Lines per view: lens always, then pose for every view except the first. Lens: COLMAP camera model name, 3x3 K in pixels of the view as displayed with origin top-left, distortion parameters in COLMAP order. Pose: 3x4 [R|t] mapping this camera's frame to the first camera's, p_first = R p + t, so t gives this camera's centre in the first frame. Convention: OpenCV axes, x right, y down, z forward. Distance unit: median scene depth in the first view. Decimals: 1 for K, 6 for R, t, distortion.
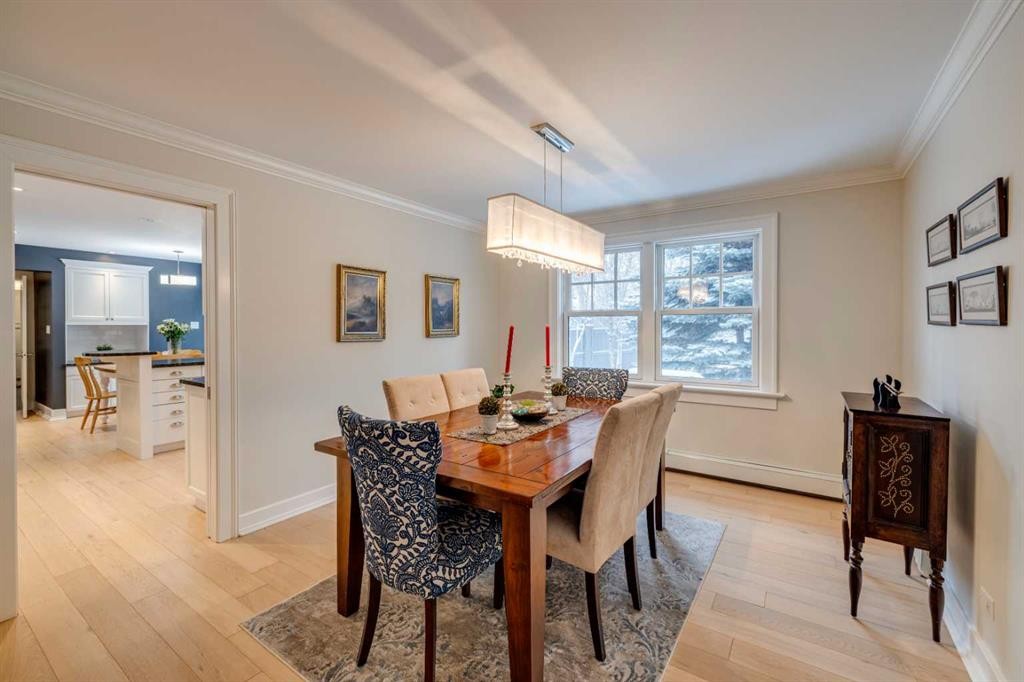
lens RADIAL K [[428.3, 0, 511.7], [0, 428.3, 329.1], [0, 0, 1]] dist [0.000914, 0.000221]
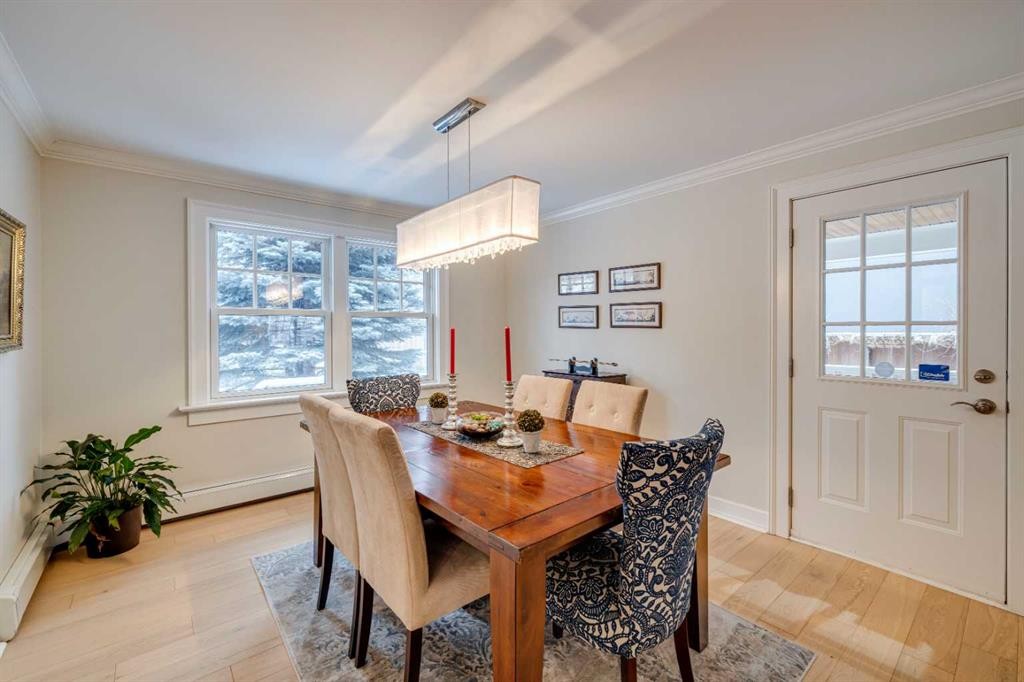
lens RADIAL K [[428.3, 0, 511.7], [0, 428.3, 329.1], [0, 0, 1]] dist [0.000914, 0.000221]
pose [[0.302648, 0.003343, 0.953096, -0.711281], [0.004976, 0.999975, -0.005087, 0.000463], [-0.953089, 0.006282, 0.302624, 0.621671]]
